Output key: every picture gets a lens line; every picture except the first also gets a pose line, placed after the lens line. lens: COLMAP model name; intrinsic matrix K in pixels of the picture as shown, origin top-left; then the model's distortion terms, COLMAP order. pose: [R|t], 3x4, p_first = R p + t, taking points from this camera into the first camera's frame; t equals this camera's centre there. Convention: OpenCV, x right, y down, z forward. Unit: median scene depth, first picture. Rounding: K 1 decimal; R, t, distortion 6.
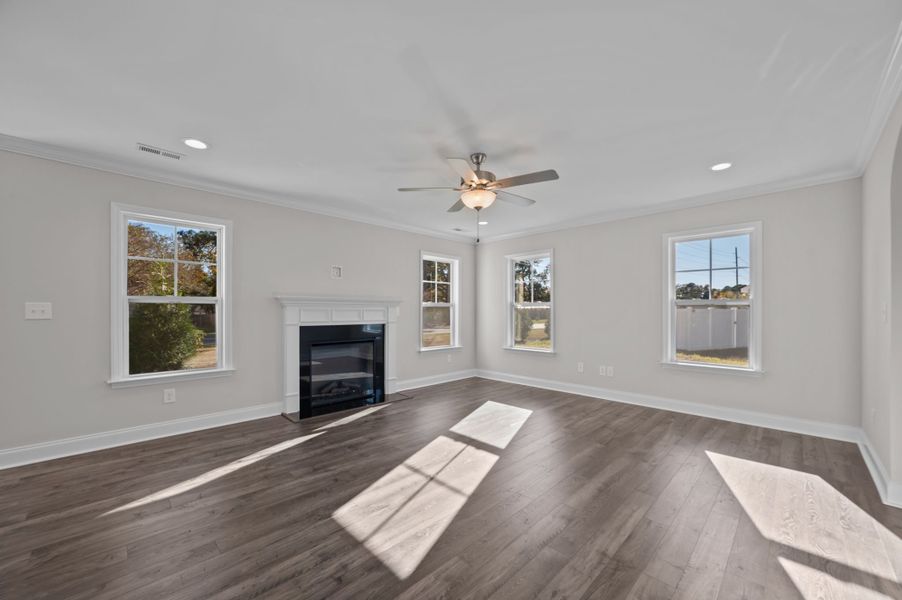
lens RADIAL K [[351.9, 0, 453.5], [0, 351.9, 309.9], [0, 0, 1]] dist [-0.014461, 0.000054]
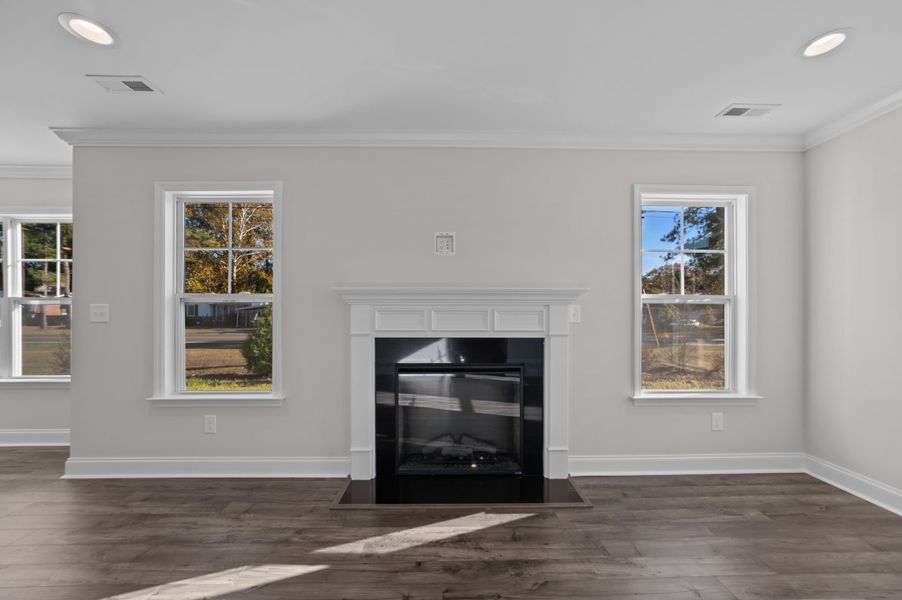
lens RADIAL K [[351.9, 0, 453.5], [0, 351.9, 309.9], [0, 0, 1]] dist [-0.014461, 0.000054]
pose [[0.714948, -0.003388, -0.699169, 0.081109], [0.003036, 0.999994, -0.001741, -0.000724], [0.699171, -0.000878, 0.714954, 0.667062]]
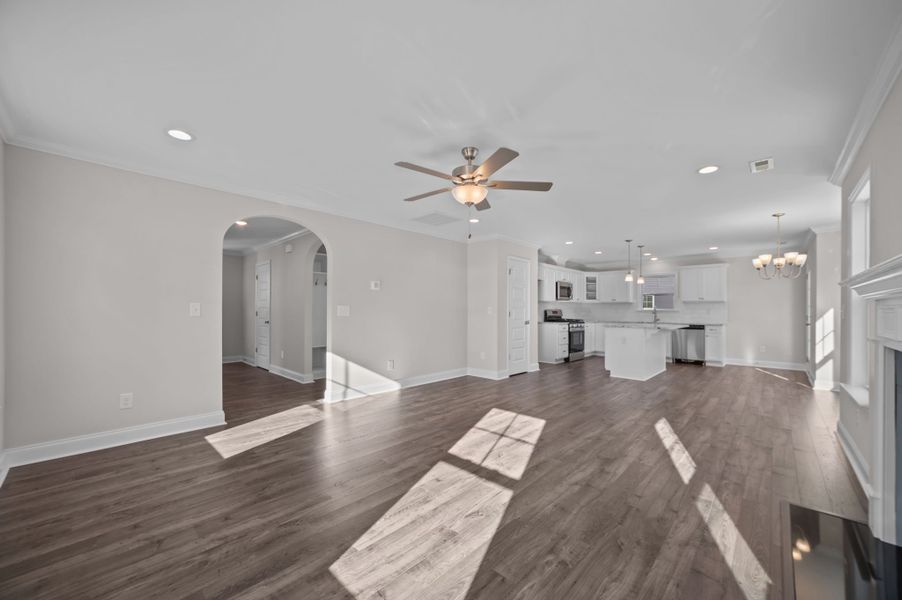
lens RADIAL K [[351.9, 0, 453.5], [0, 351.9, 309.9], [0, 0, 1]] dist [-0.014461, 0.000054]
pose [[-0.999369, -0.003658, -0.035342, 0.105928], [-0.003412, 0.999970, -0.007021, 0.007576], [0.035366, -0.006896, -0.999351, 1.419802]]
